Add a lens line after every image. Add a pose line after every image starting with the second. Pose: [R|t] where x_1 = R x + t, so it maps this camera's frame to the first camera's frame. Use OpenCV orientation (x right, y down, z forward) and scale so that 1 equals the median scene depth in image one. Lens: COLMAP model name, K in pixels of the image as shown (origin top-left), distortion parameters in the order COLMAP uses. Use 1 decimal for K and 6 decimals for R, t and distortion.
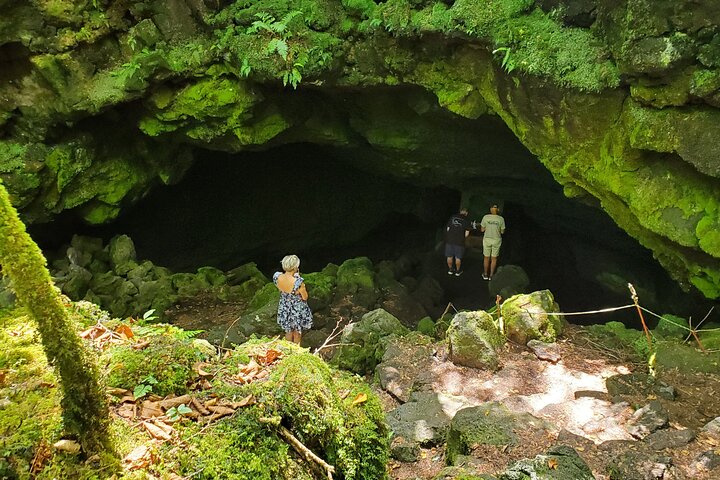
lens RADIAL K [[668.9, 0, 360.0], [0, 668.9, 240.0], [0, 0, 1]] dist [0.119952, -0.226066]
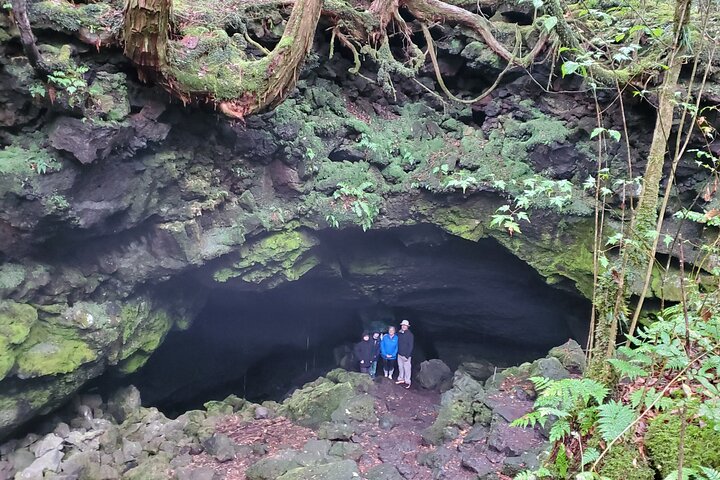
lens RADIAL K [[668.9, 0, 360.0], [0, 668.9, 240.0], [0, 0, 1]] dist [0.119952, -0.226066]
pose [[0.900030, -0.079165, 0.428577, -0.679773], [0.175374, 0.966022, -0.189854, 0.052471], [-0.398986, 0.246036, 0.883333, -0.213732]]
